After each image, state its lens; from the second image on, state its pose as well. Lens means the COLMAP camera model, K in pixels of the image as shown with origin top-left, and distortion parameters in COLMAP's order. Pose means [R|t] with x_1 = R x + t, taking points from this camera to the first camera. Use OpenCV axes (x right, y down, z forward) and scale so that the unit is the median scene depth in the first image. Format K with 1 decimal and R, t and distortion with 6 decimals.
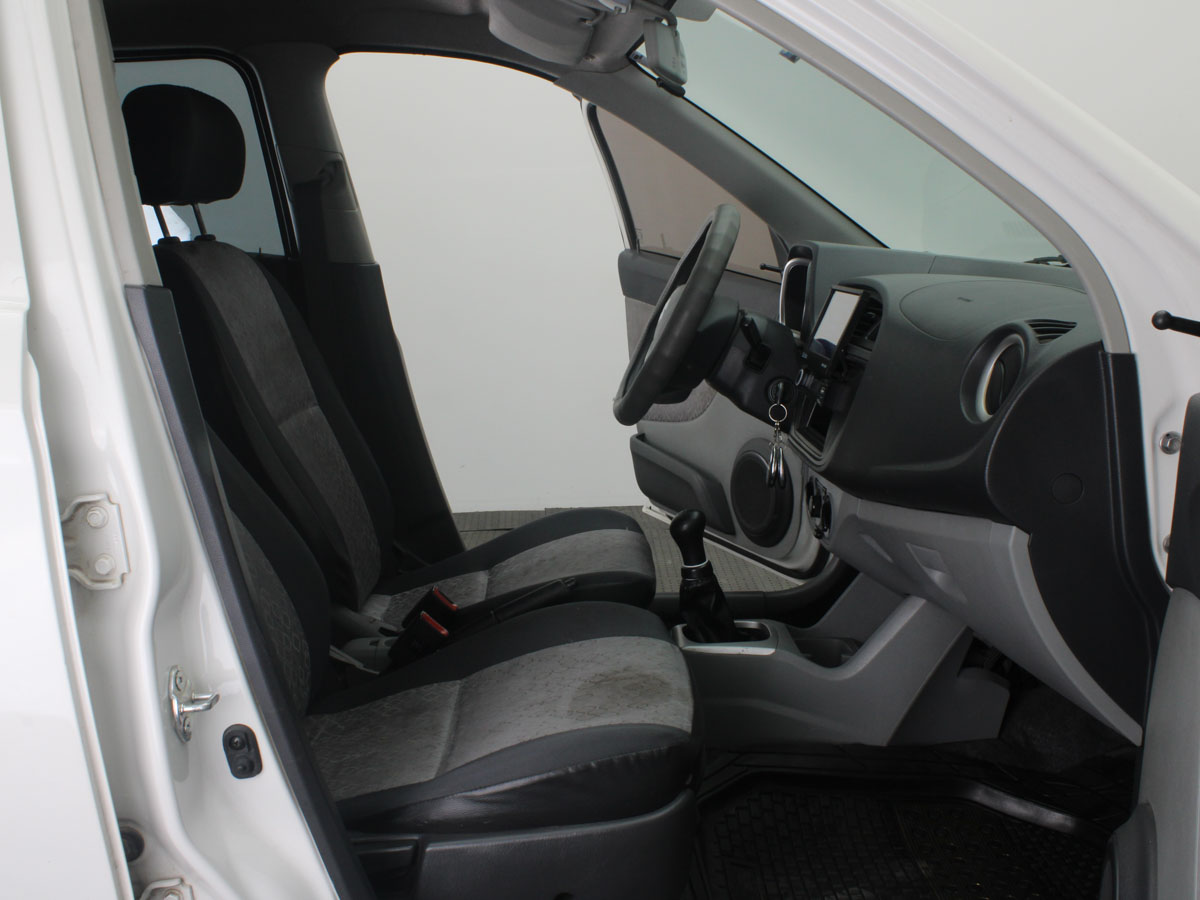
lens RADIAL K [[1148.7, 0, 600.0], [0, 1148.7, 450.0], [0, 0, 1]] dist [-0.159866, -0.000701]
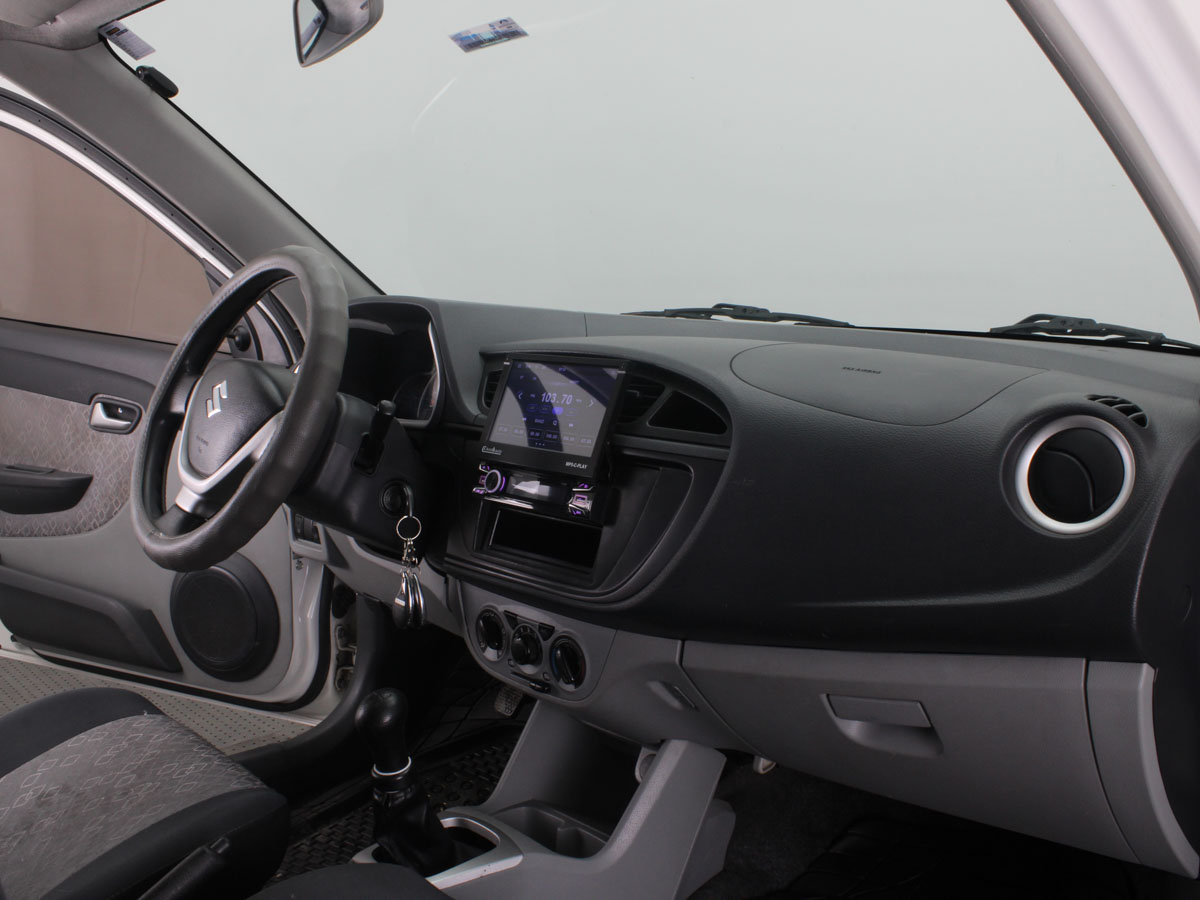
lens RADIAL K [[1100.8, 0, 600.0], [0, 1100.8, 450.0], [0, 0, 1]] dist [-0.171192, 0.121730]
pose [[0.747181, -0.086570, 0.658959, -0.210292], [0.114612, 0.993410, 0.000552, -0.067587], [-0.654664, 0.075113, 0.752179, 0.378027]]
